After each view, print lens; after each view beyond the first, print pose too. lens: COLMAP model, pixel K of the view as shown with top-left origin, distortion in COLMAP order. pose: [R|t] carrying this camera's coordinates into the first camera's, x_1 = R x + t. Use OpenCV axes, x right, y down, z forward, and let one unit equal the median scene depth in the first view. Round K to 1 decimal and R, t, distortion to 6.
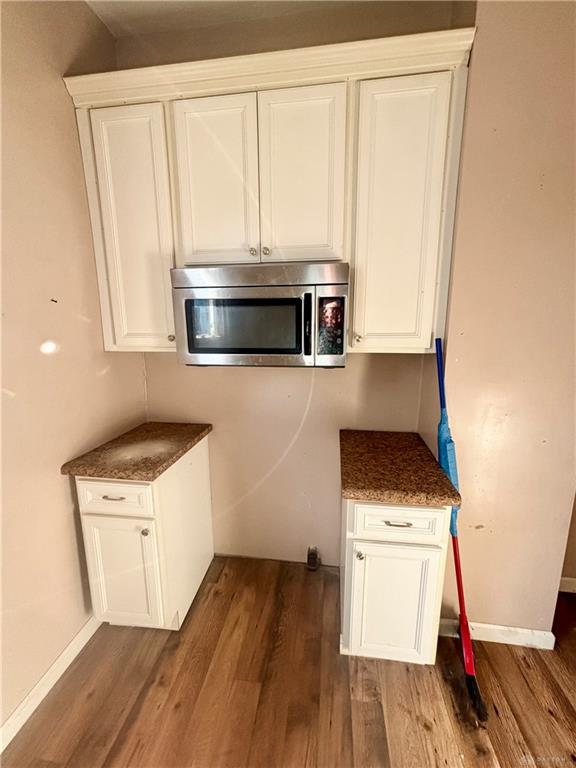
lens RADIAL K [[310.7, 0, 289.6], [0, 310.7, 383.2], [0, 0, 1]] dist [-0.000529, 0.000241]
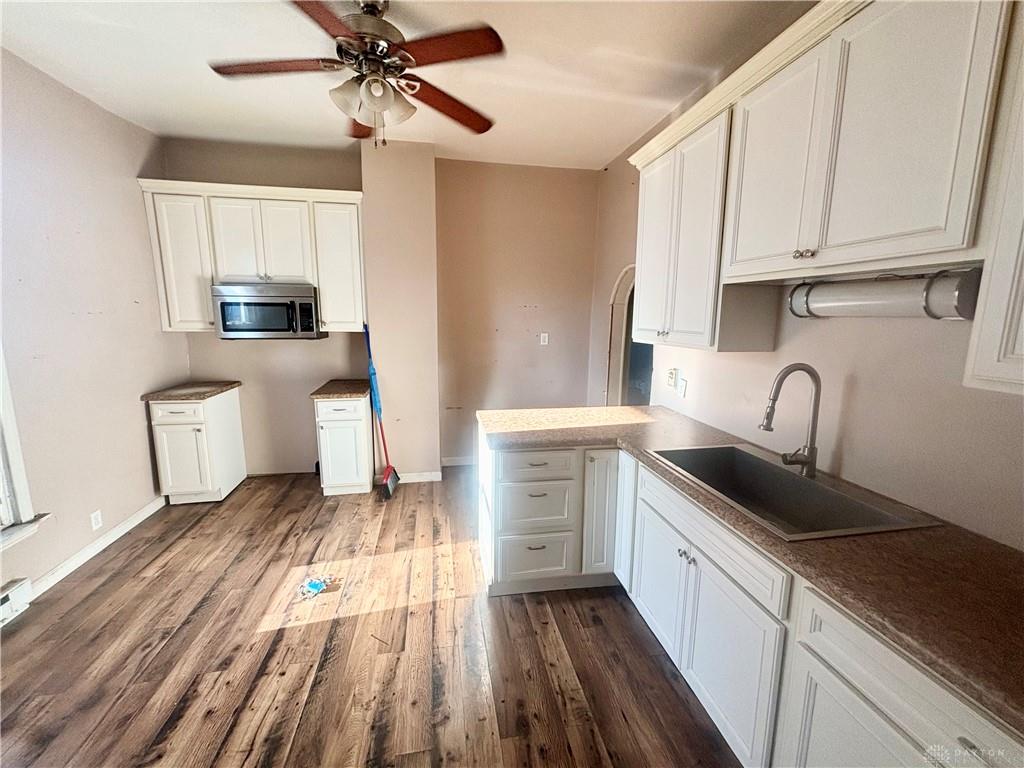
lens RADIAL K [[414.3, 0, 511.1], [0, 414.3, 381.7], [0, 0, 1]] dist [-0.000529, 0.000241]
pose [[0.952401, -0.035694, 0.302752, 0.537631], [0.041964, 0.999018, -0.014227, 0.304466], [-0.301947, 0.026254, 0.952963, -1.823803]]
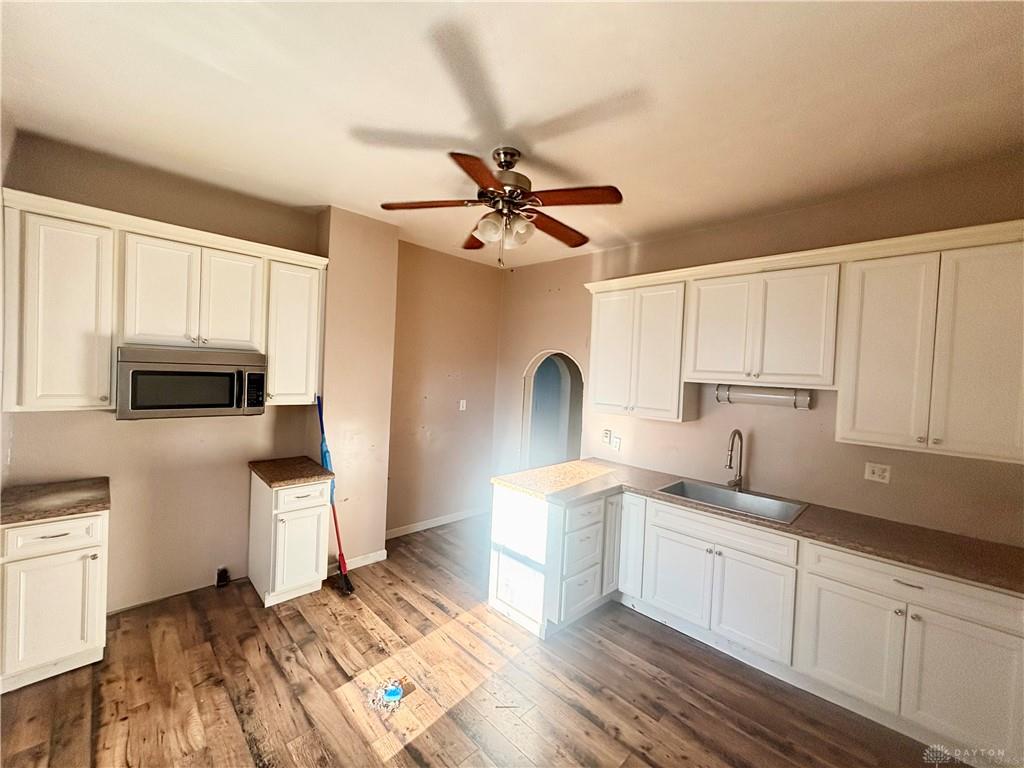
lens RADIAL K [[414.3, 0, 511.1], [0, 414.3, 381.7], [0, 0, 1]] dist [-0.000529, 0.000241]
pose [[0.609317, 0.010066, 0.792863, -0.756700], [0.098078, 0.991284, -0.087959, 0.098319], [-0.786838, 0.131357, 0.603019, -1.362953]]
